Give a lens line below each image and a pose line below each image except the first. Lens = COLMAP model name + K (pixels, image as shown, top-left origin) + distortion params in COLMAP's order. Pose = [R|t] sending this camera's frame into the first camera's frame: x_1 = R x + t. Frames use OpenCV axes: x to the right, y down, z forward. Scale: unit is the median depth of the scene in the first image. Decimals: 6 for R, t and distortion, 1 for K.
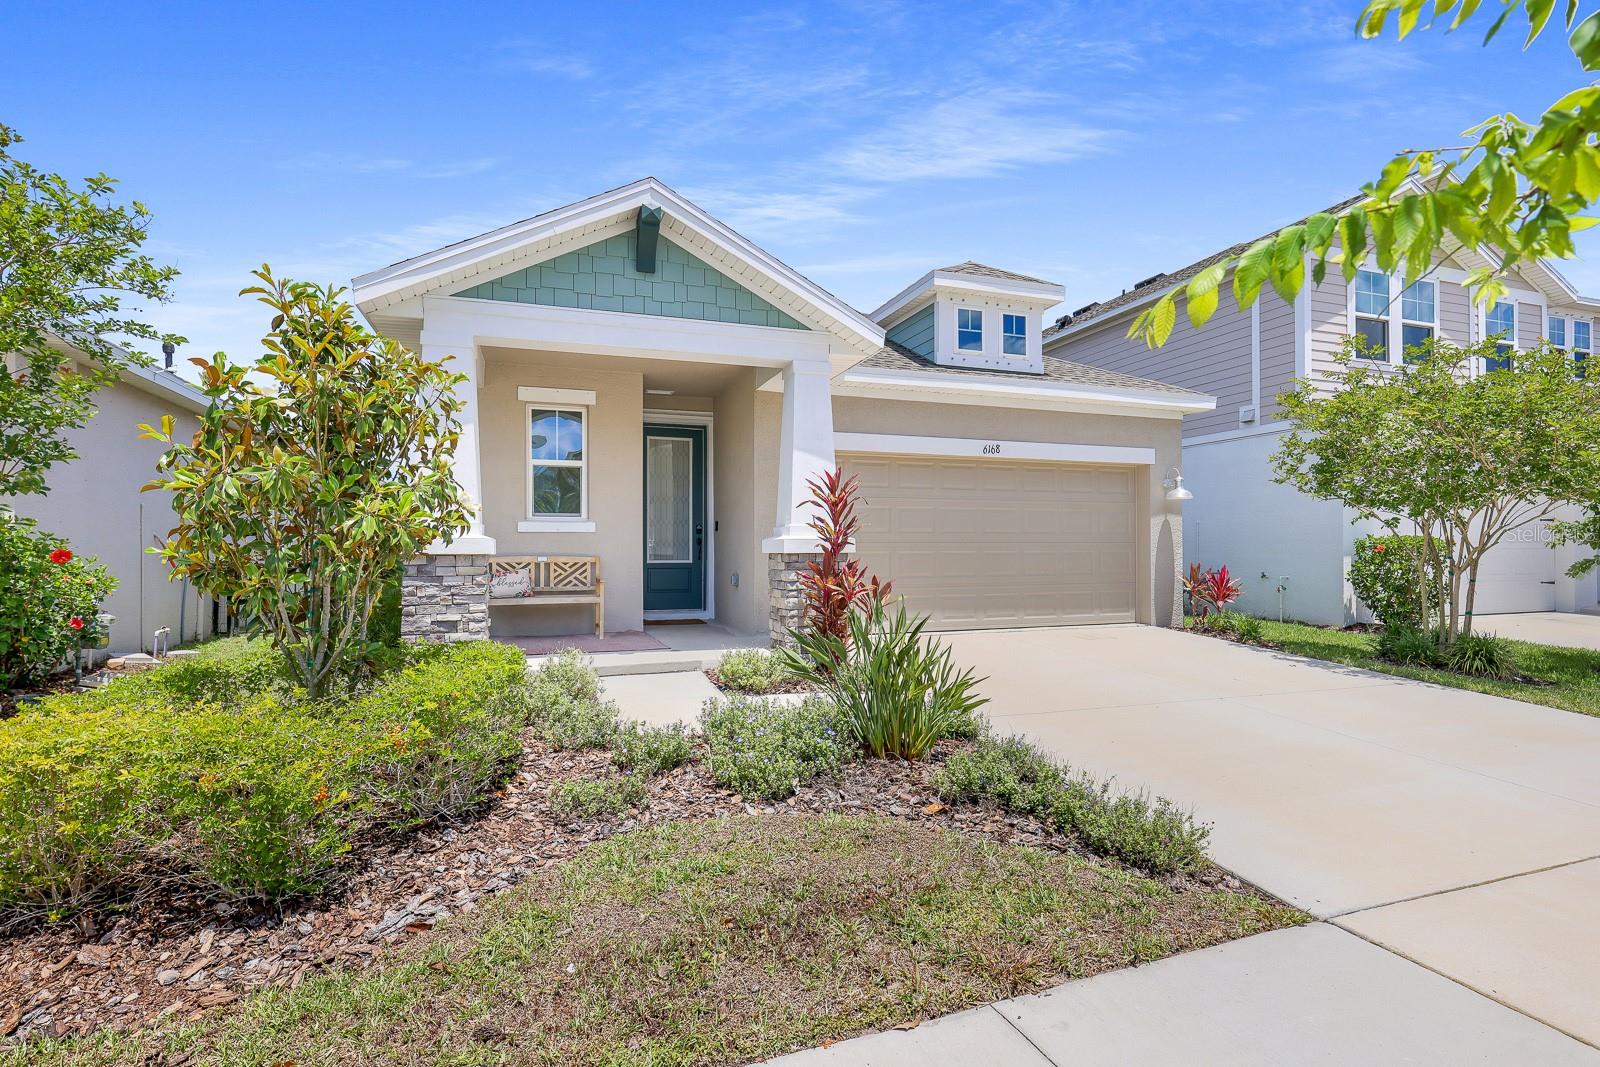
lens RADIAL K [[792.3, 0, 806.6], [0, 792.3, 539.0], [0, 0, 1]] dist [-0.000893, 0.000200]
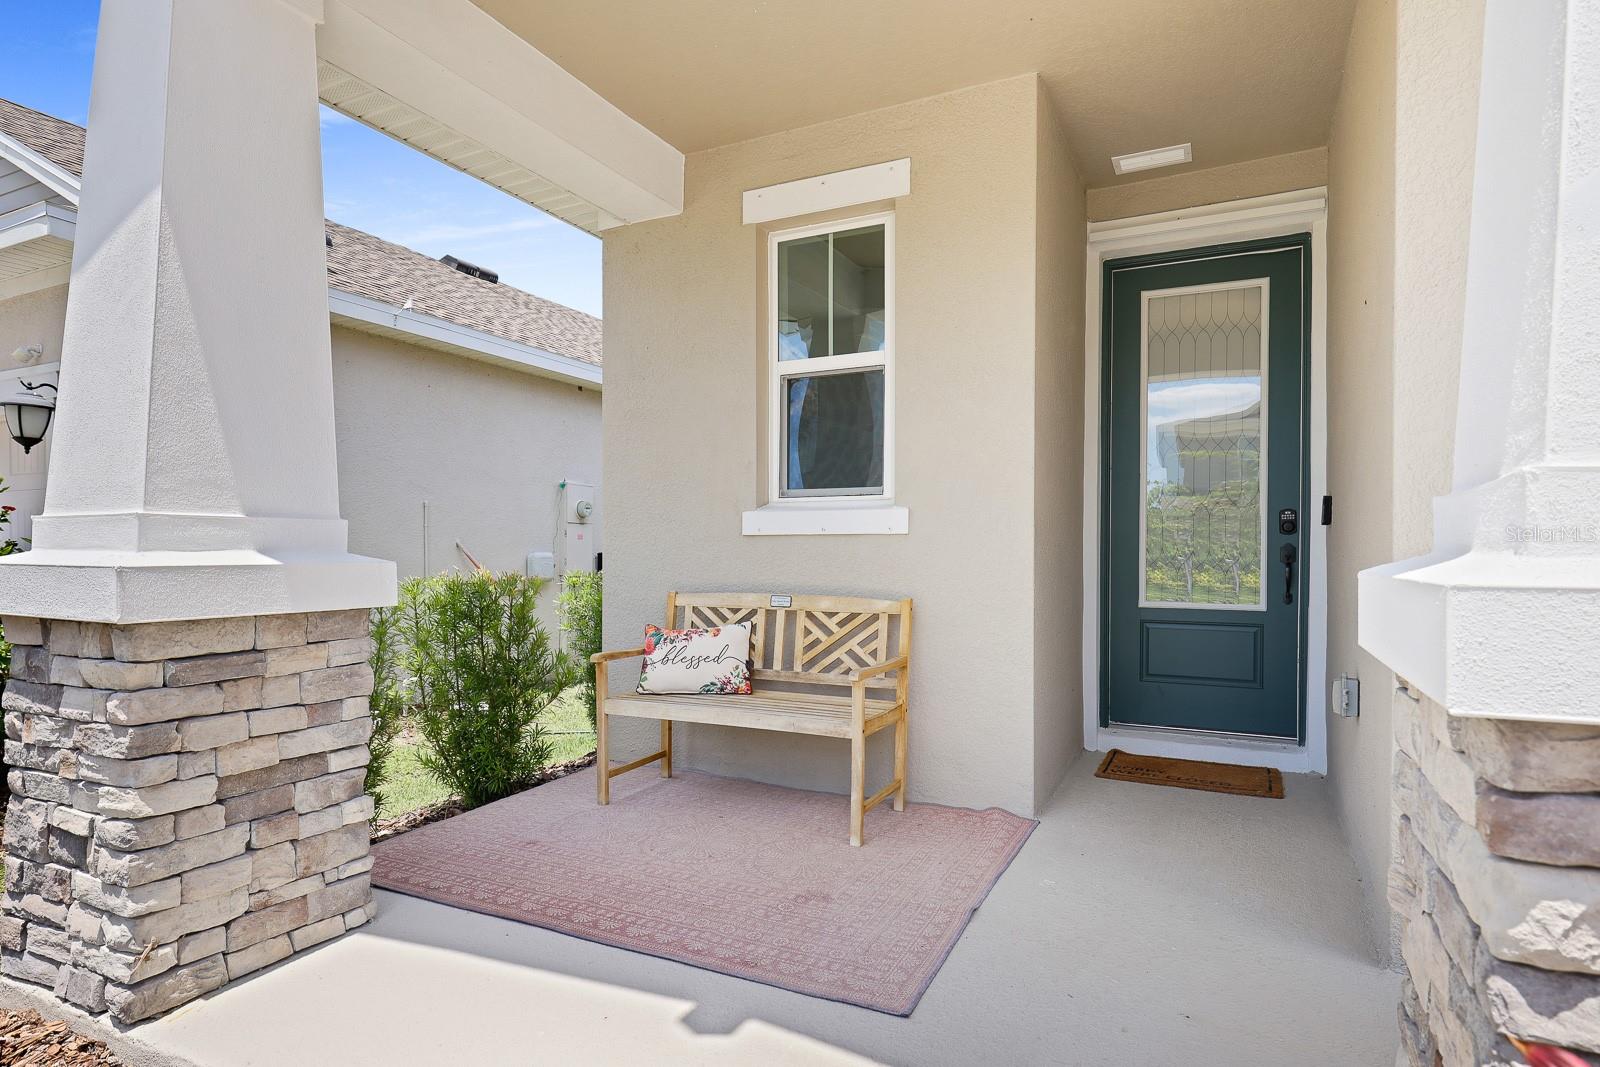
lens RADIAL K [[828.0, 0, 803.1], [0, 828.0, 542.6], [0, 0, 1]] dist [-0.005659, -0.000429]
pose [[0.687155, -0.006448, -0.726482, -0.014507], [0.010846, 0.999940, 0.001384, -0.005239], [0.726430, -0.008831, 0.687184, 0.707400]]
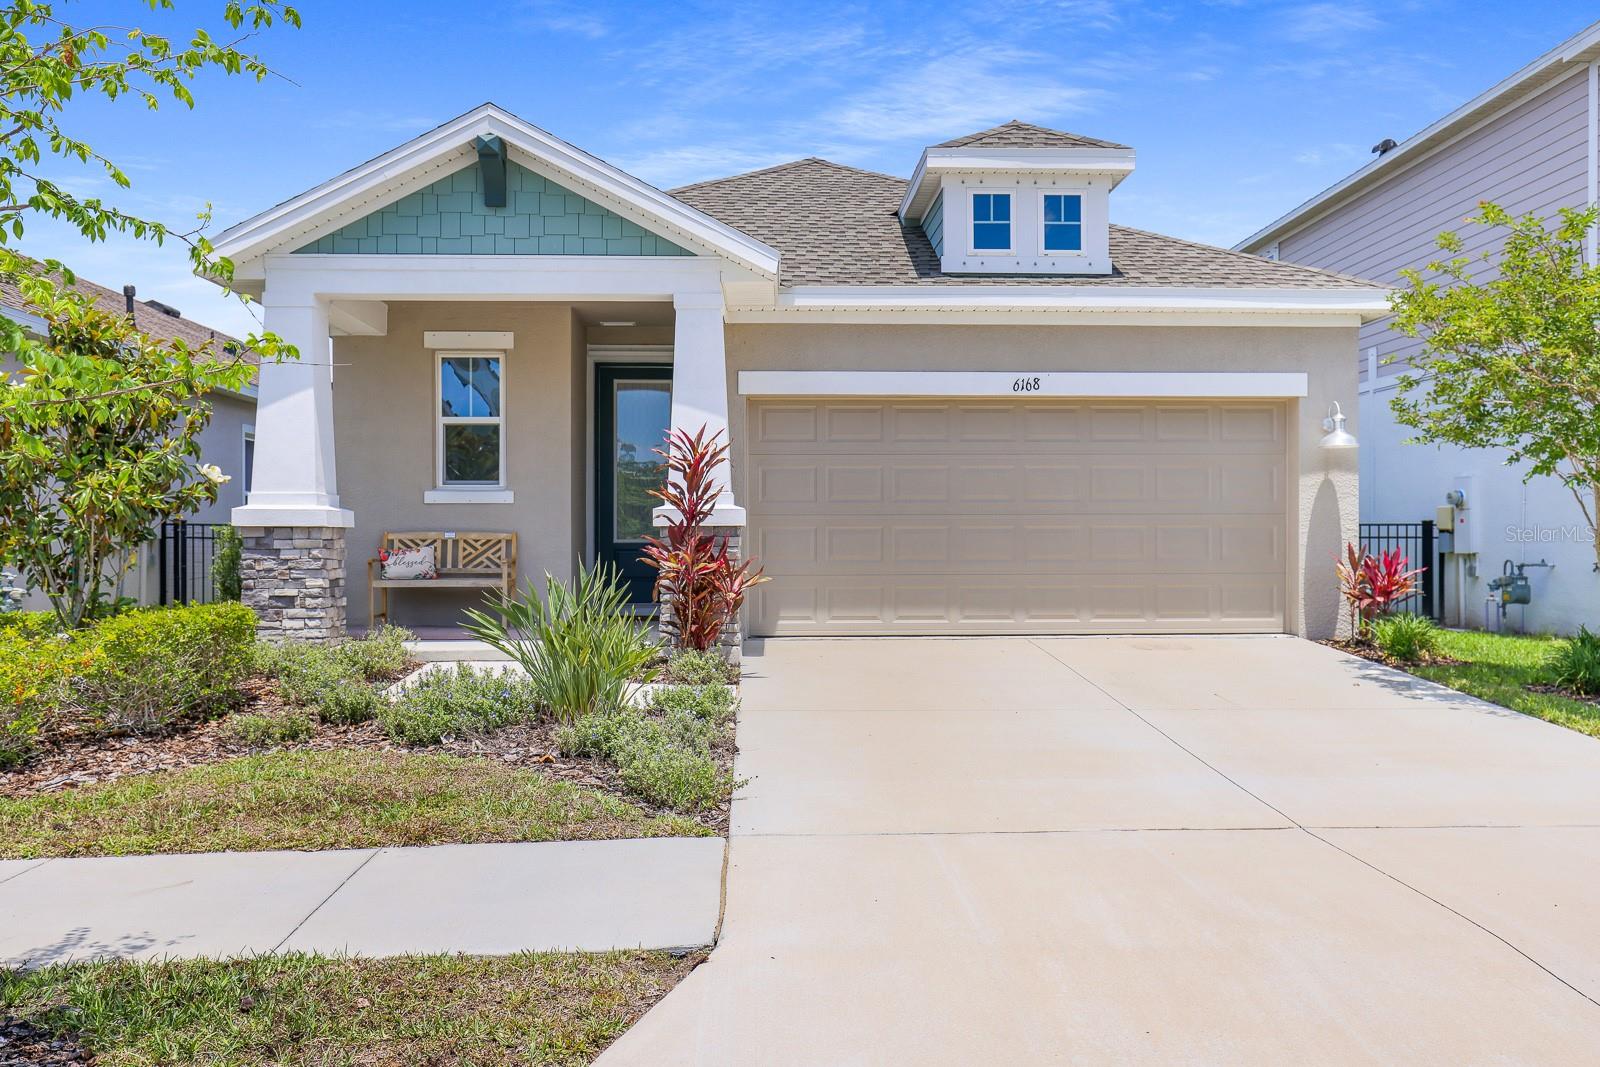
lens RADIAL K [[1380.4, 0, 800.0], [0, 1380.4, 533.5], [0, 0, 1]] dist [0.005462, 0.008107]
pose [[0.954315, 0.000198, -0.298803, 0.458648], [0.003404, 0.999928, 0.011532, 0.007748], [0.298784, -0.012022, 0.954245, -0.291776]]
